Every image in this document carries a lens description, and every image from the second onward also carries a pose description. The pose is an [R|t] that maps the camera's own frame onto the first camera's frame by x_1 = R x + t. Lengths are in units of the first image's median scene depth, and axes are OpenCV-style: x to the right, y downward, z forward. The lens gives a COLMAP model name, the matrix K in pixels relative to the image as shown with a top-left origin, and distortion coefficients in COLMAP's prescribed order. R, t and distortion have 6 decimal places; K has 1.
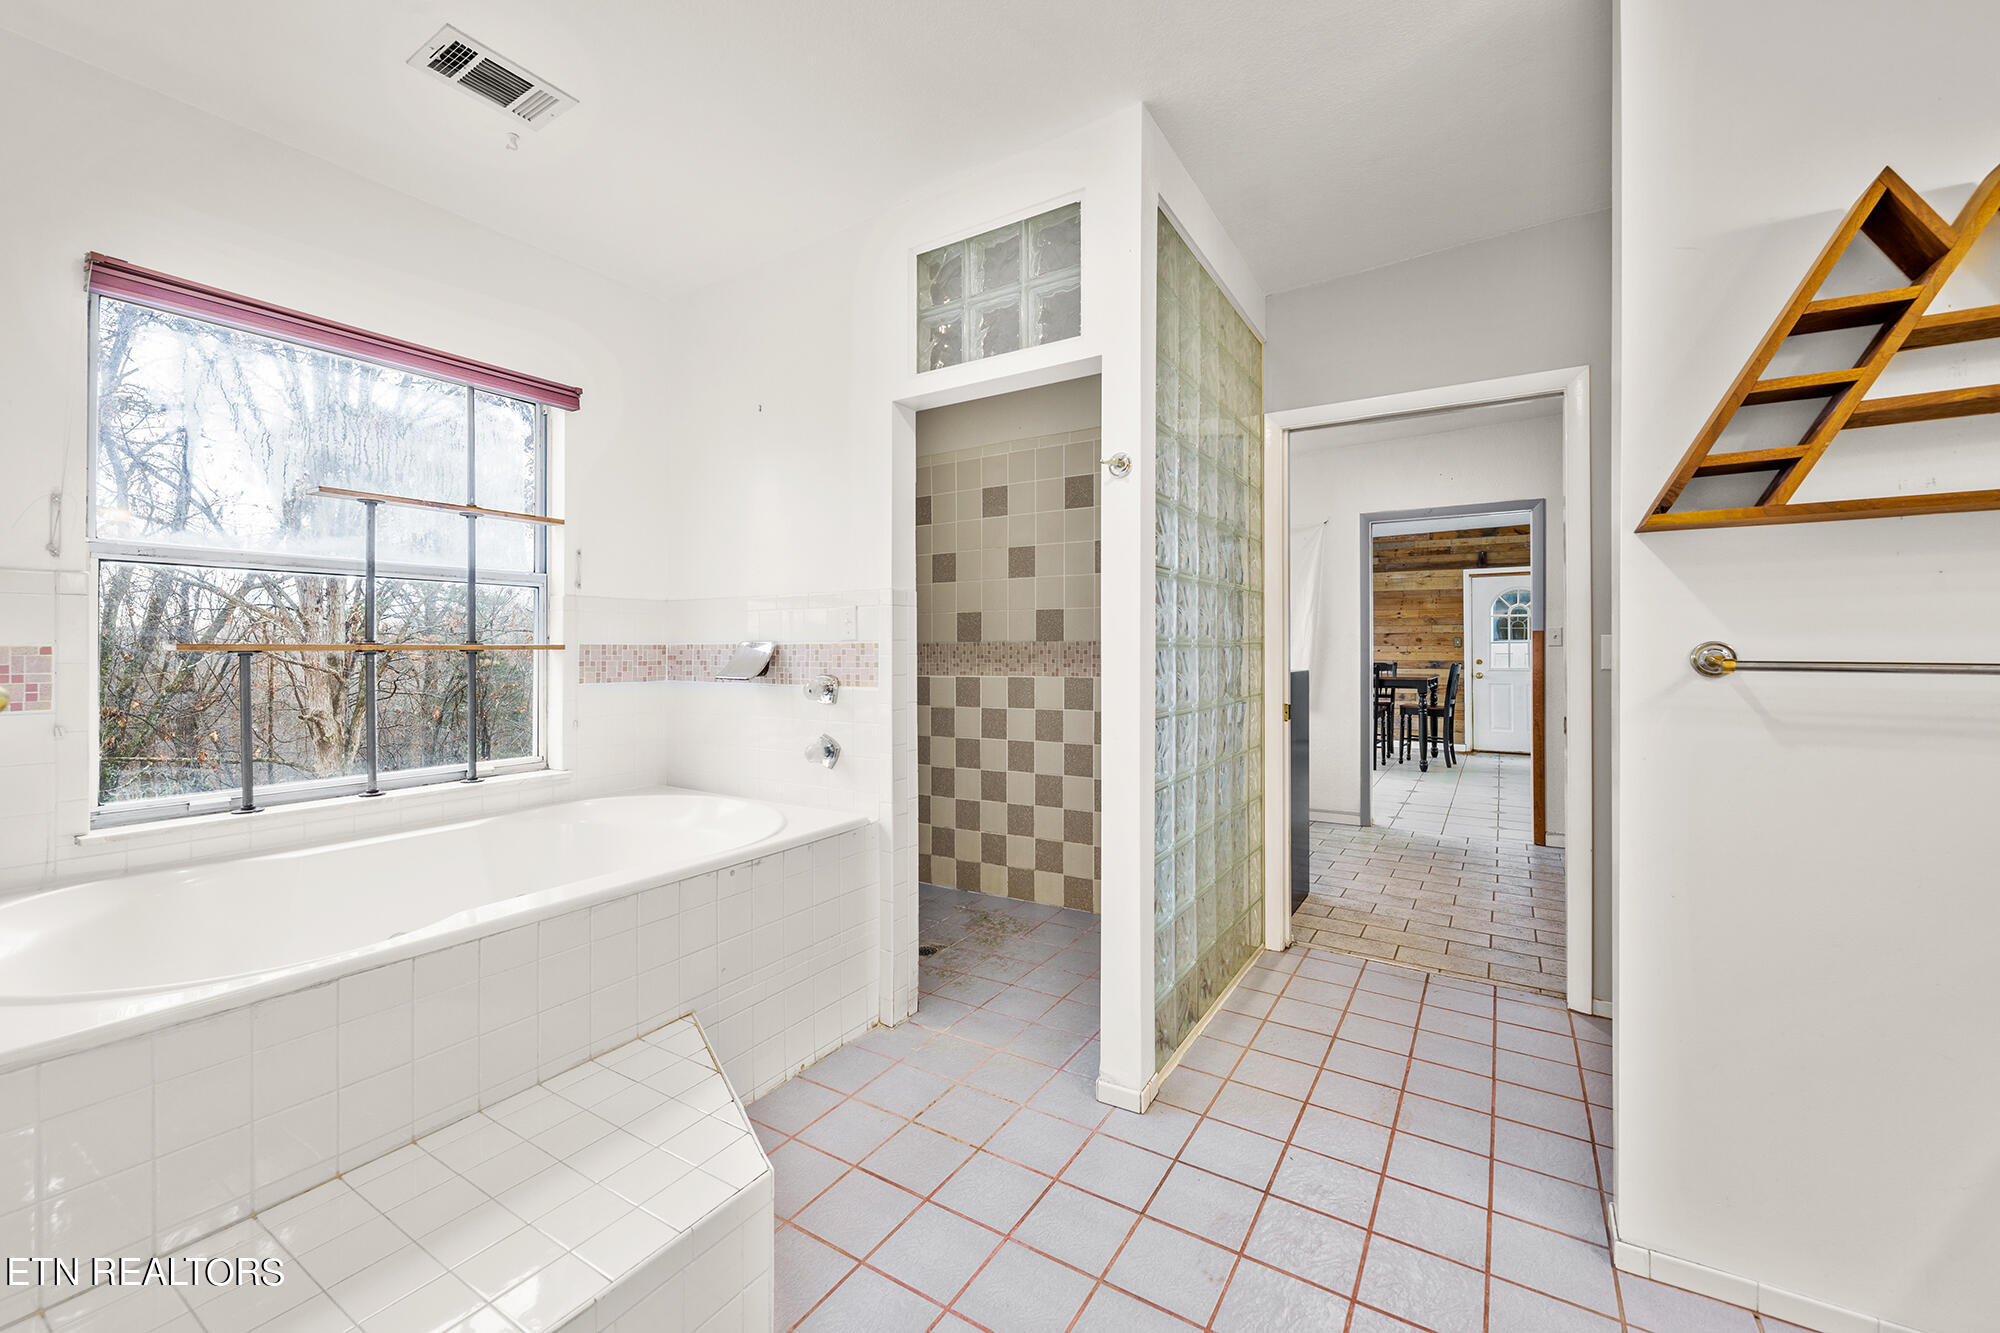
lens RADIAL K [[786.3, 0, 1004.6], [0, 786.3, 647.6], [0, 0, 1]] dist [0.008634, -0.005187]
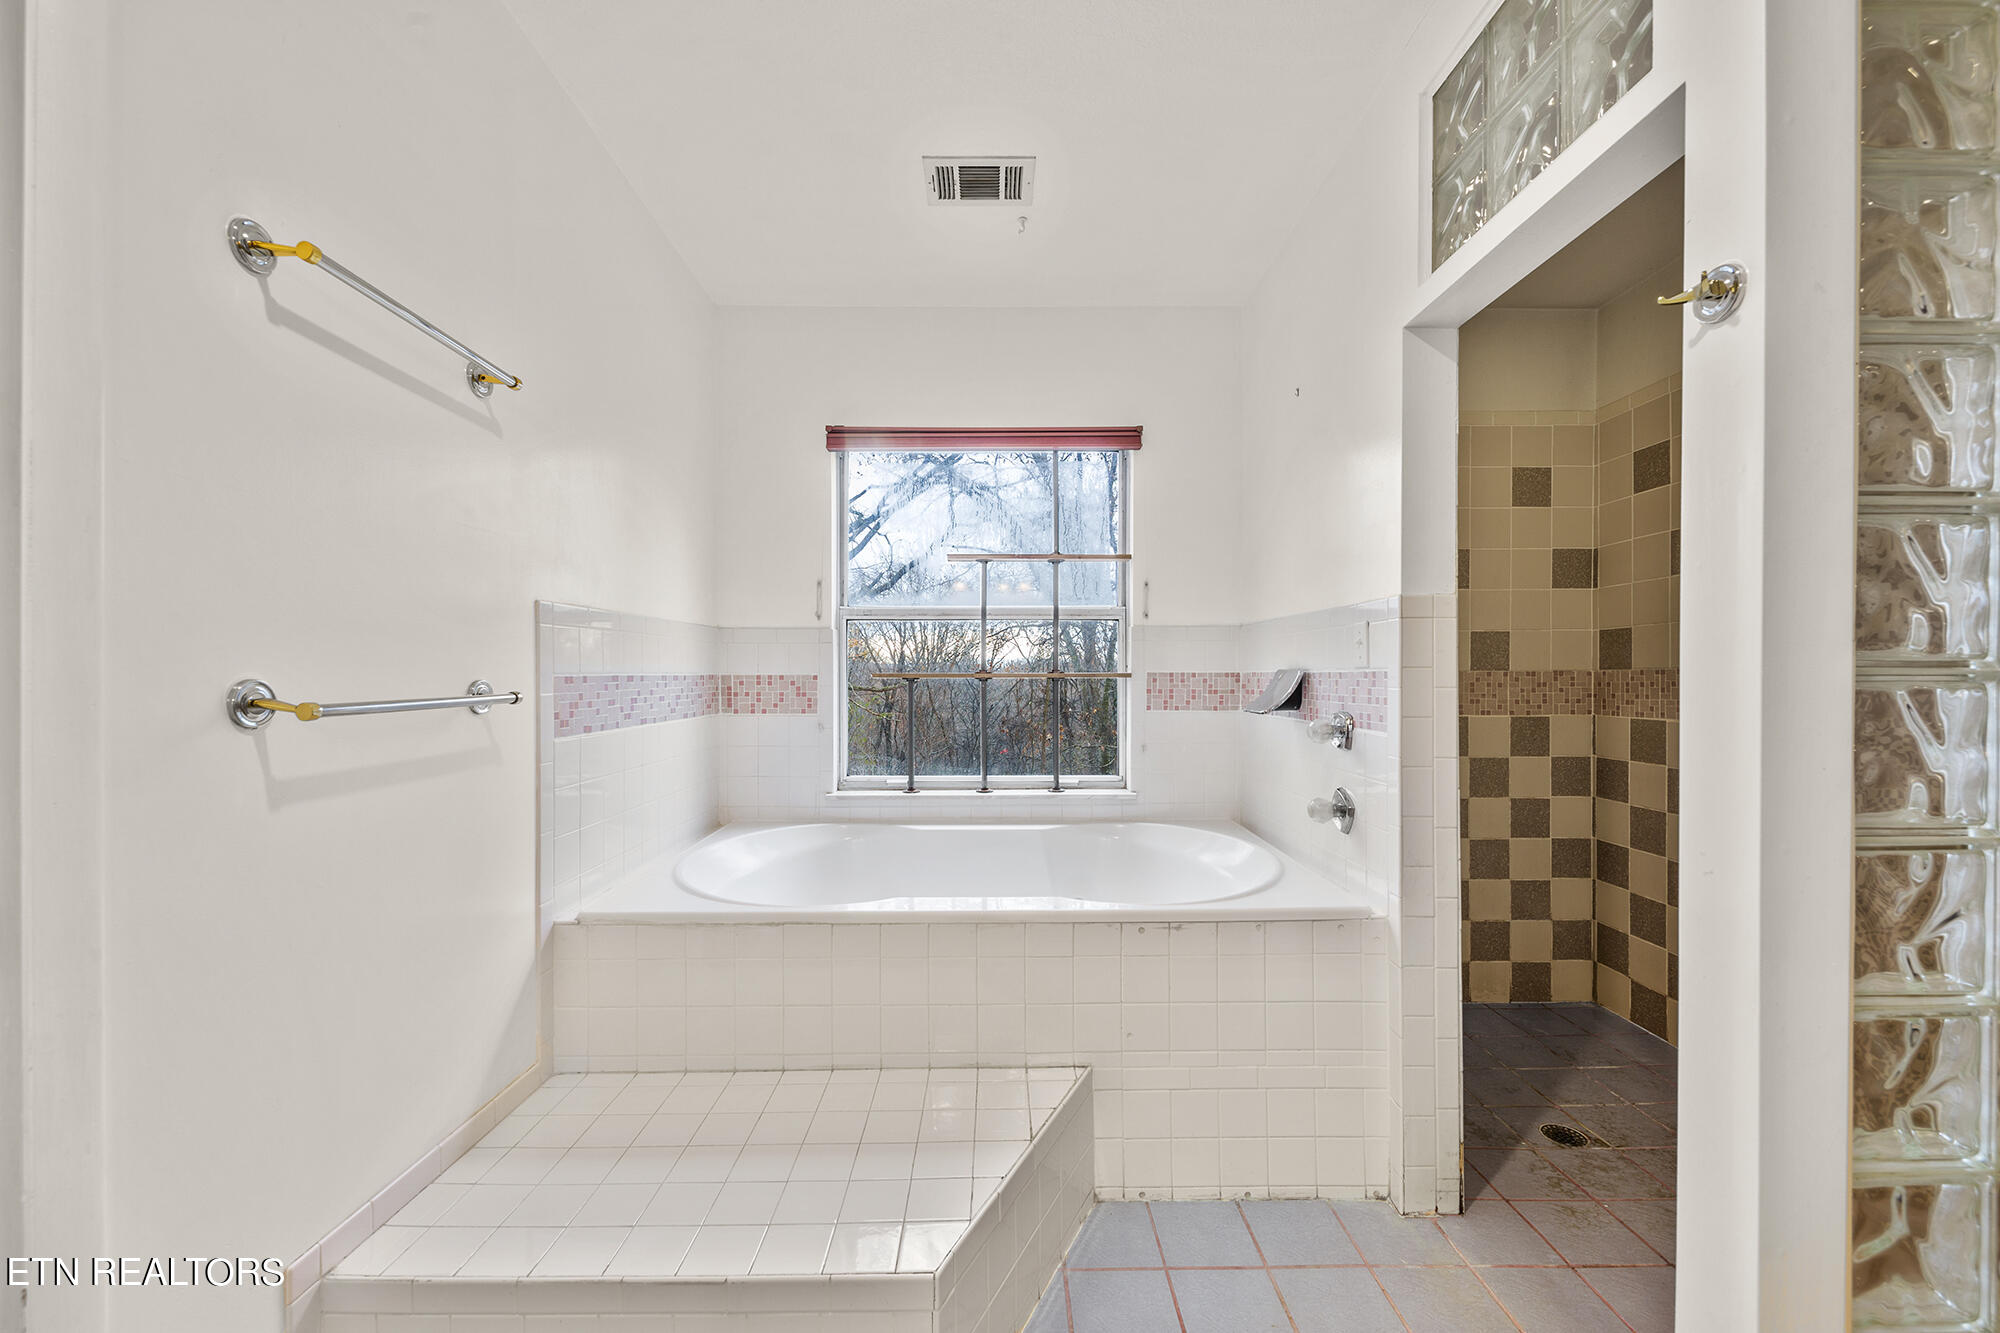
lens RADIAL K [[786.3, 0, 1000.6], [0, 786.3, 675.6], [0, 0, 1]] dist [0.008634, -0.005187]
pose [[0.536824, 0.002531, -0.843691, 0.257387], [0.000906, 0.999993, 0.003577, -0.004105], [0.843694, -0.002684, 0.536818, 0.313377]]
